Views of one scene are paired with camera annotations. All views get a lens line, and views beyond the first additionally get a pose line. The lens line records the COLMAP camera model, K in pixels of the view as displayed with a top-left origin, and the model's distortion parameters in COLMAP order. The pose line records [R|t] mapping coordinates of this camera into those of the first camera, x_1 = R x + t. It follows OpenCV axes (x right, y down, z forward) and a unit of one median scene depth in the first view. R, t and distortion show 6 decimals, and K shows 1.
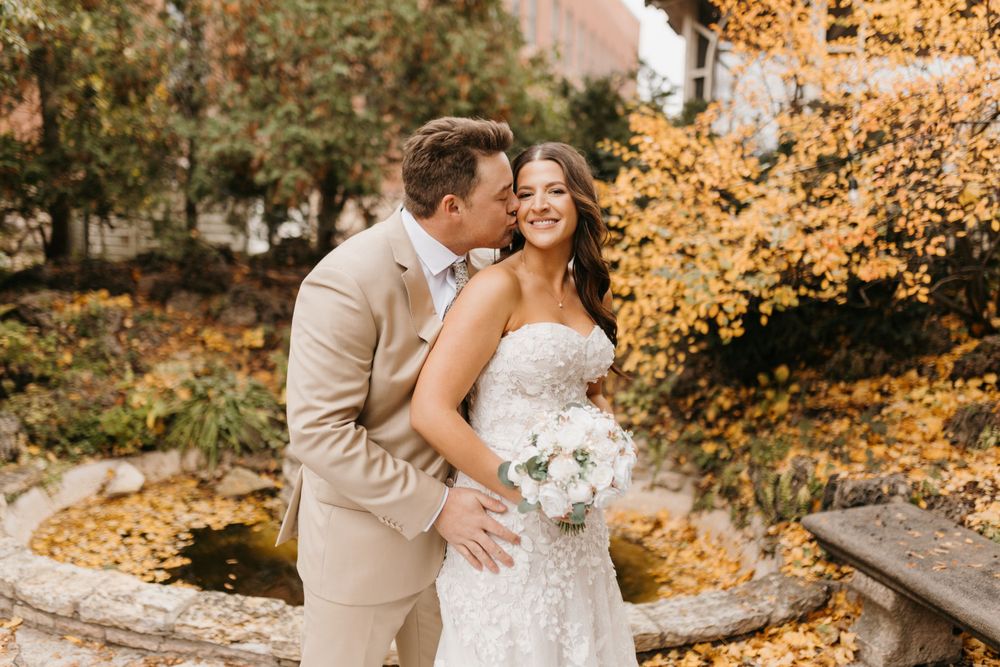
lens RADIAL K [[934.2, 0, 499.4], [0, 934.2, 341.2], [0, 0, 1]] dist [-0.008087, 0.000000]
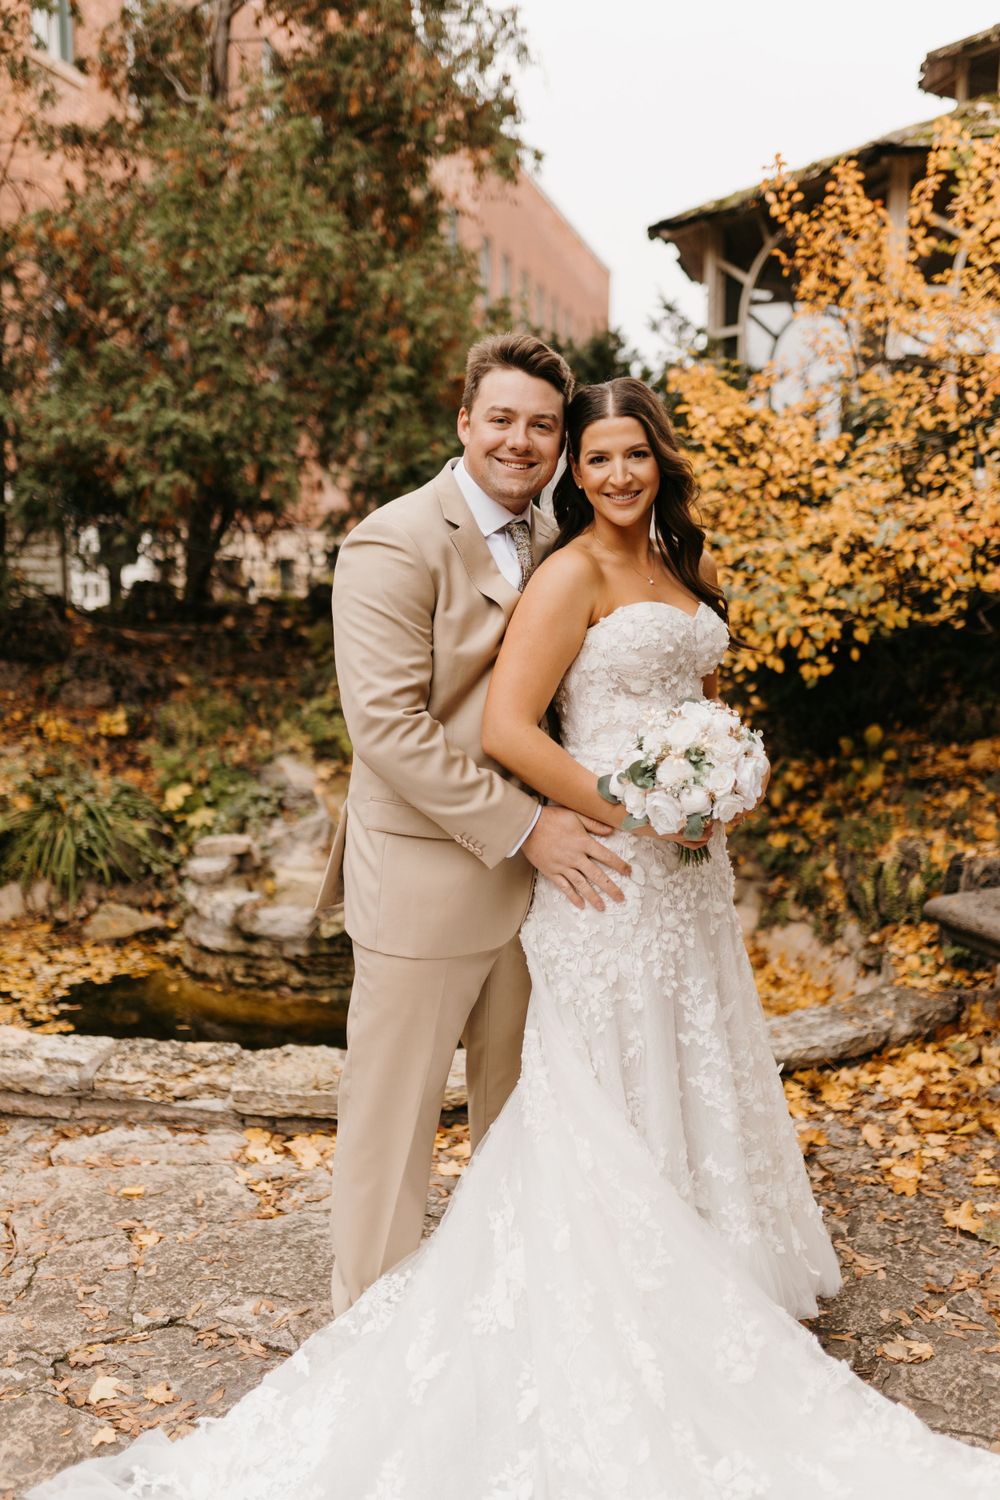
lens RADIAL K [[1401.3, 0, 515.9], [0, 1401.3, 766.8], [0, 0, 1]] dist [-0.008087, 0.000000]
pose [[0.996529, -0.036659, 0.074739, -0.072095], [0.035999, 0.999300, 0.010160, 0.046875], [-0.075059, -0.007434, 0.997151, -0.088235]]
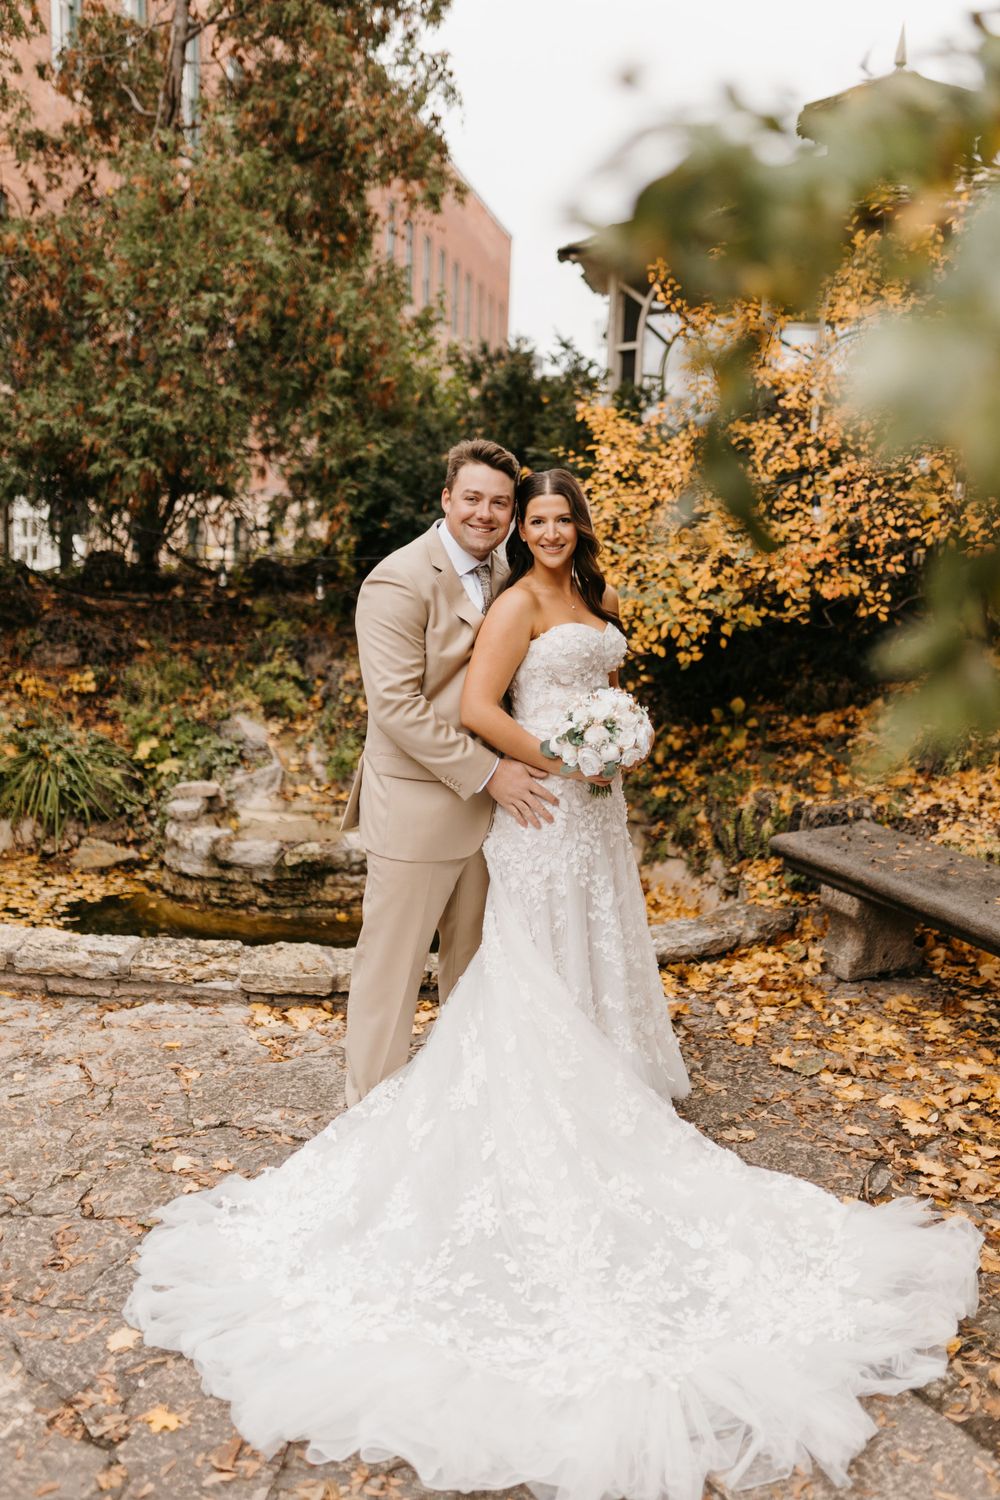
lens RADIAL K [[1401.3, 0, 508.8], [0, 1401.3, 748.8], [0, 0, 1]] dist [-0.008087, 0.000000]
pose [[0.988698, -0.021993, 0.148301, -0.136978], [0.017601, 0.999369, 0.030863, 0.037114], [-0.148886, -0.027904, 0.988461, -0.347617]]
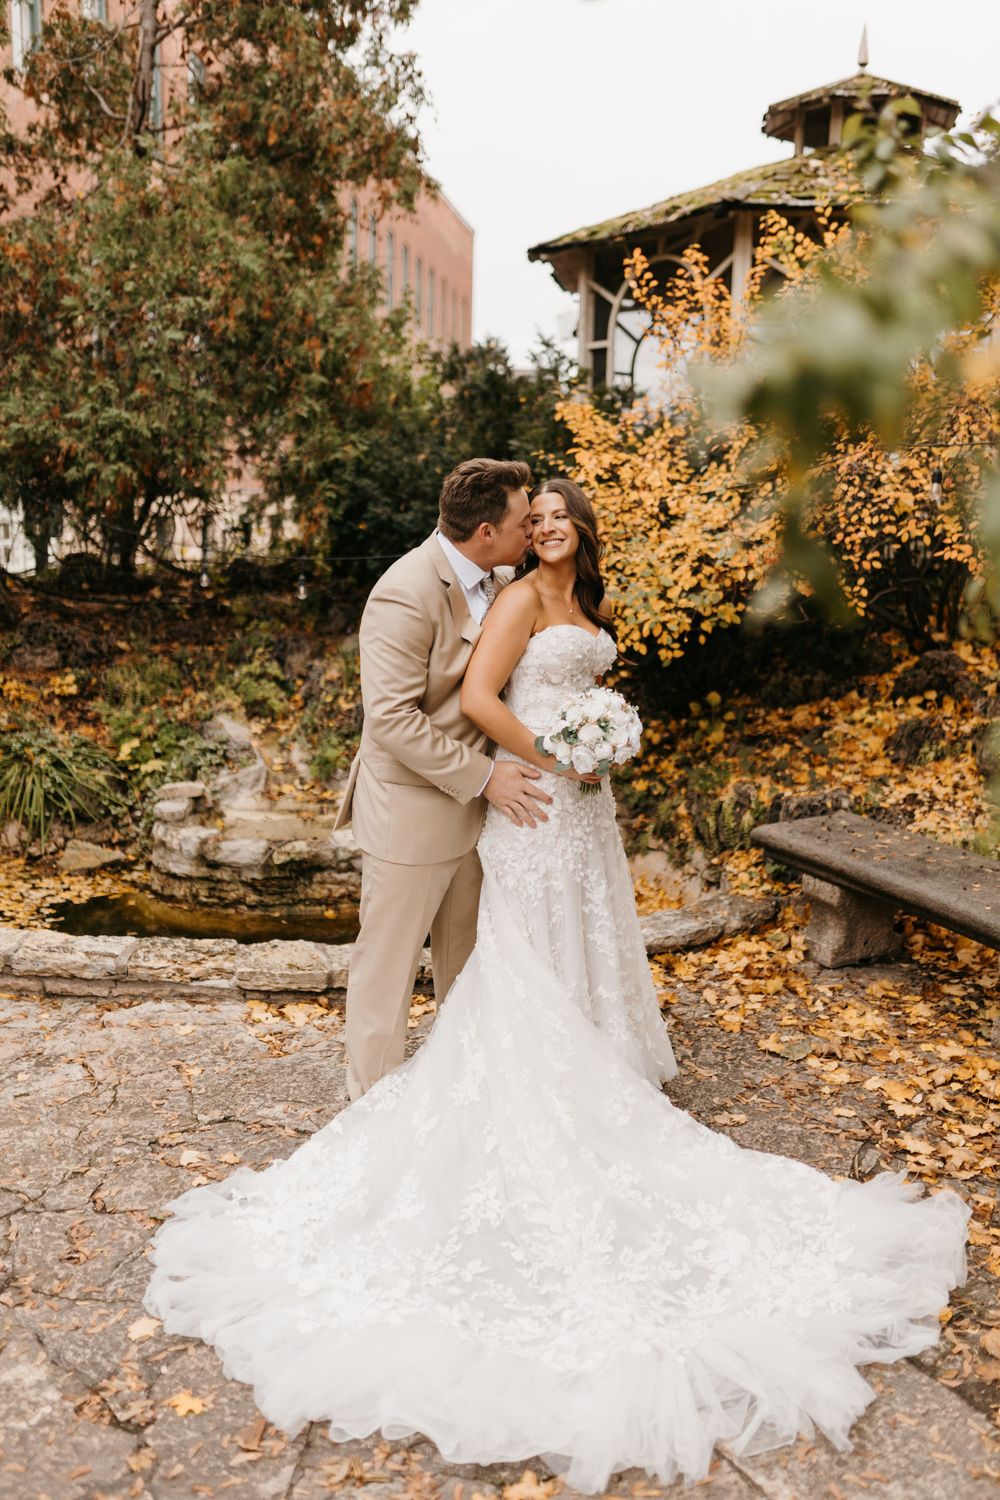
lens RADIAL K [[1401.3, 0, 507.1], [0, 1401.3, 748.6], [0, 0, 1]] dist [-0.008087, 0.000000]
pose [[0.984855, -0.037438, 0.169293, -0.155928], [0.031820, 0.998853, 0.035778, 0.032931], [-0.170438, -0.029849, 0.984916, -0.366696]]
